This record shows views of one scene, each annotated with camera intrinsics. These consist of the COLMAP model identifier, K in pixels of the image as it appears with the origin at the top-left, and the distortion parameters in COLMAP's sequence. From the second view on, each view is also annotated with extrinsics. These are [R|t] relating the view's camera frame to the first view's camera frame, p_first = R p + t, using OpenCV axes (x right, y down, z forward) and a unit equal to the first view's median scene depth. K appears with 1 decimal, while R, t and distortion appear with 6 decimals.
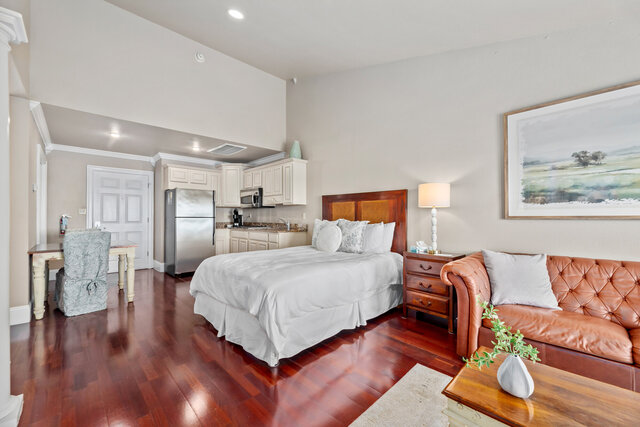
lens RADIAL K [[261.1, 0, 320.9], [0, 261.1, 213.0], [0, 0, 1]] dist [-0.004317, 0.000237]
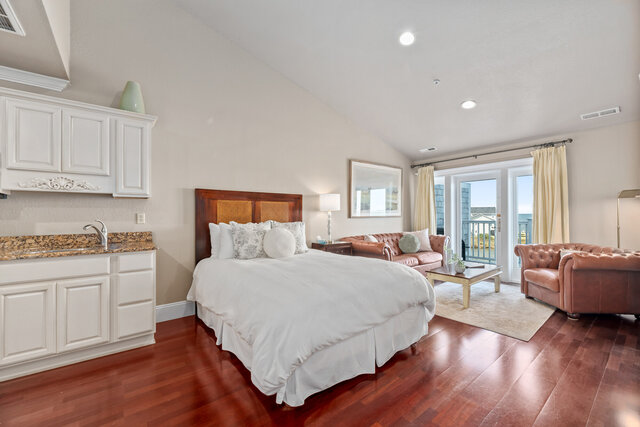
lens RADIAL K [[261.1, 0, 319.7], [0, 261.1, 216.9], [0, 0, 1]] dist [-0.004317, 0.000237]
pose [[0.109707, -0.004930, 0.993952, -0.744161], [-0.008671, 0.999945, 0.005917, 0.003549], [-0.993926, -0.009268, 0.109658, 0.680667]]
